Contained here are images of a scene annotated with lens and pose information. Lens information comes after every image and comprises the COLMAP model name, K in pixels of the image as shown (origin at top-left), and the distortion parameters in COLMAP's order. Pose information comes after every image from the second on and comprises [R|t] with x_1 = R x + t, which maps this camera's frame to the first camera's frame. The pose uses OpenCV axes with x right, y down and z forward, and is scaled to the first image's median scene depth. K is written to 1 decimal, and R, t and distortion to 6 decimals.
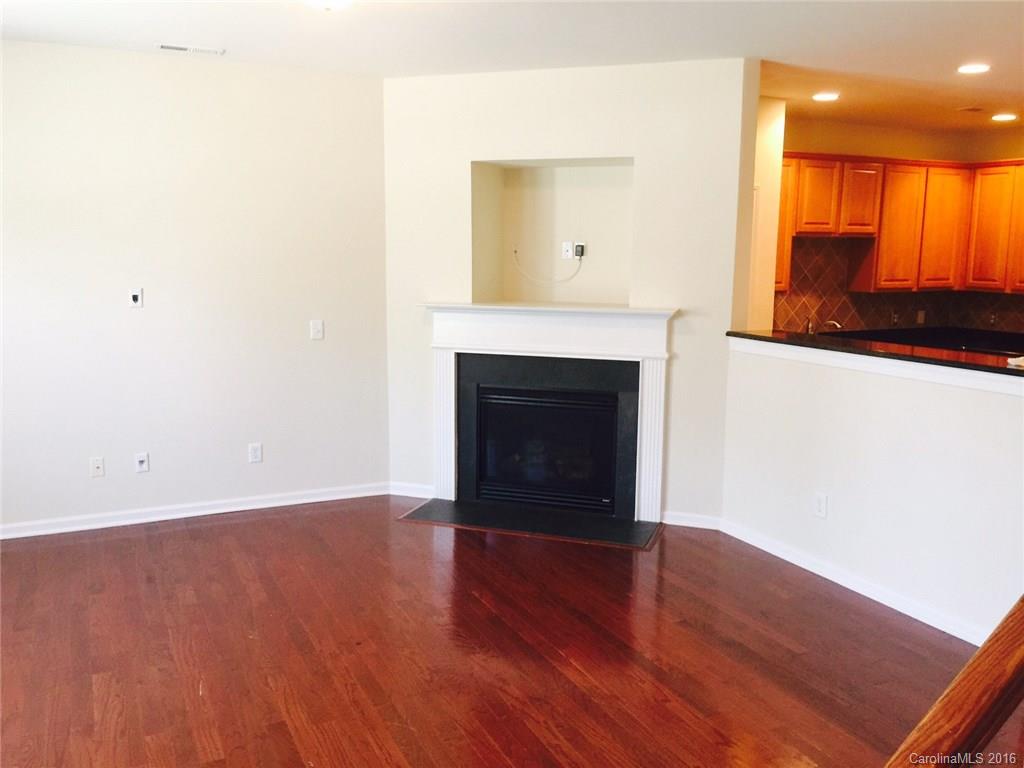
lens RADIAL K [[862.3, 0, 512.1], [0, 862.3, 392.5], [0, 0, 1]] dist [0.015580, -0.014715]
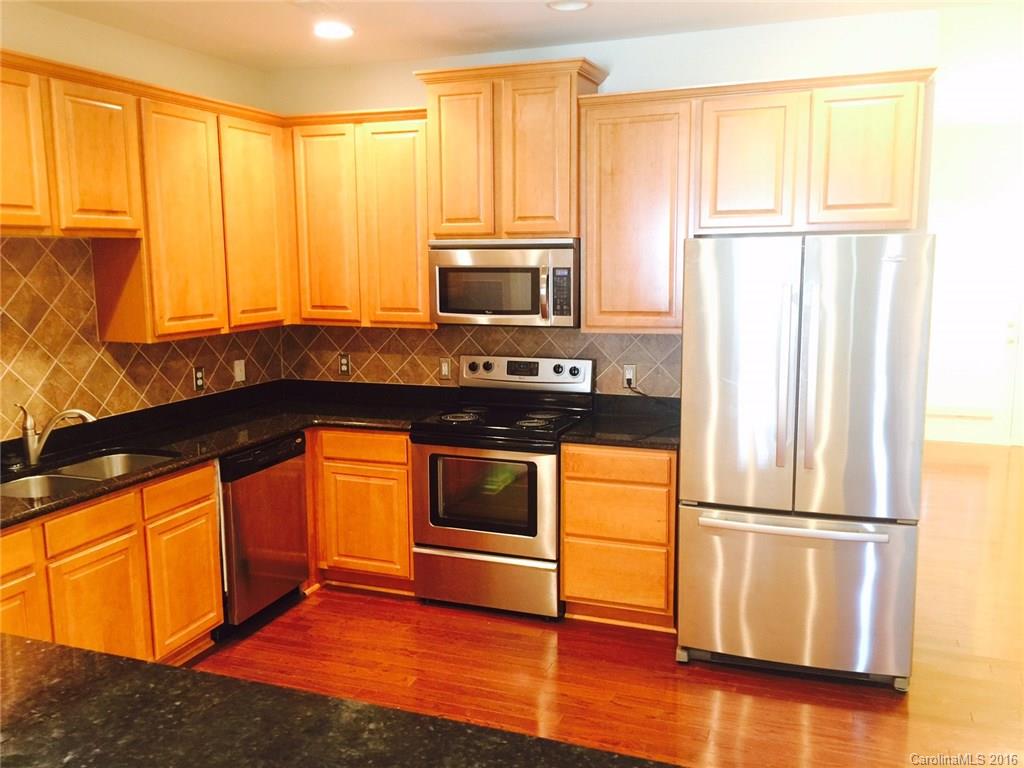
lens RADIAL K [[862.3, 0, 518.7], [0, 862.3, 386.3], [0, 0, 1]] dist [0.015580, -0.014715]
pose [[0.710075, -0.116213, 0.694469, 0.208167], [0.127498, 0.991203, 0.035505, -0.079845], [-0.692486, 0.063332, 0.718646, 0.470304]]
